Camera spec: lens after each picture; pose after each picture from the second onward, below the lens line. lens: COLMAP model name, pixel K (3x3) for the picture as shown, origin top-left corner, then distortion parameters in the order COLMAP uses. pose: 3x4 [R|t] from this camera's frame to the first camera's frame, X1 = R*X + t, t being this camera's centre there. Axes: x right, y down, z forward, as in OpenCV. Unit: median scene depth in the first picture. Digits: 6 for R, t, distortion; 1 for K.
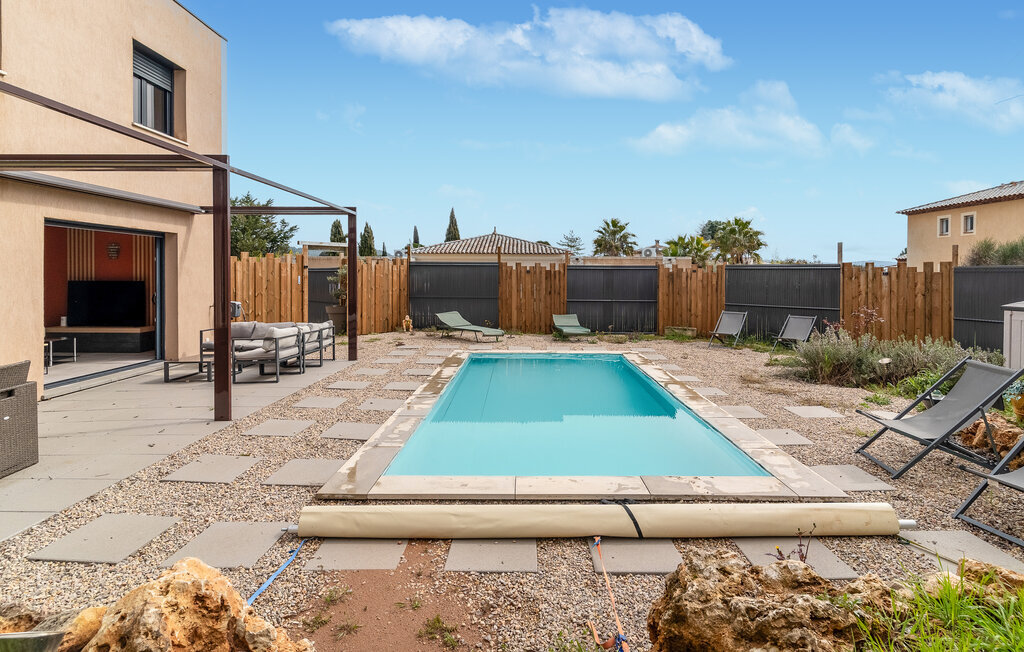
lens RADIAL K [[493.4, 0, 517.3], [0, 493.4, 278.3], [0, 0, 1]] dist [-0.000906, 0.000398]
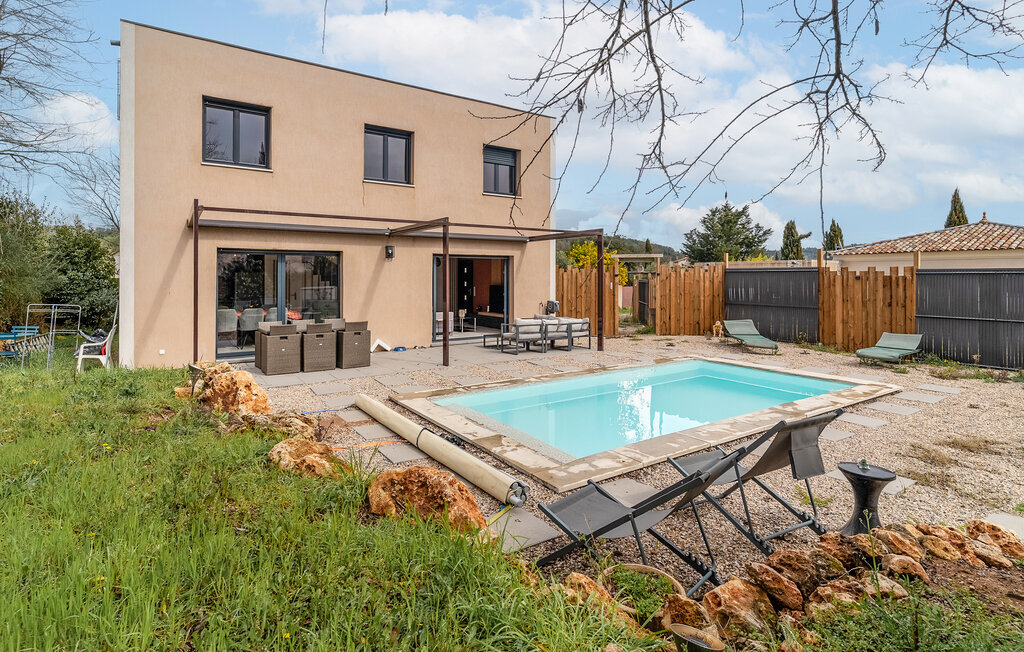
lens RADIAL K [[493.4, 0, 517.3], [0, 493.4, 278.3], [0, 0, 1]] dist [-0.000906, 0.000398]
pose [[0.572184, -0.002612, -0.820121, 0.393323], [-0.002375, 0.999985, -0.004842, -0.007749], [0.820122, 0.004718, 0.572170, 0.072124]]
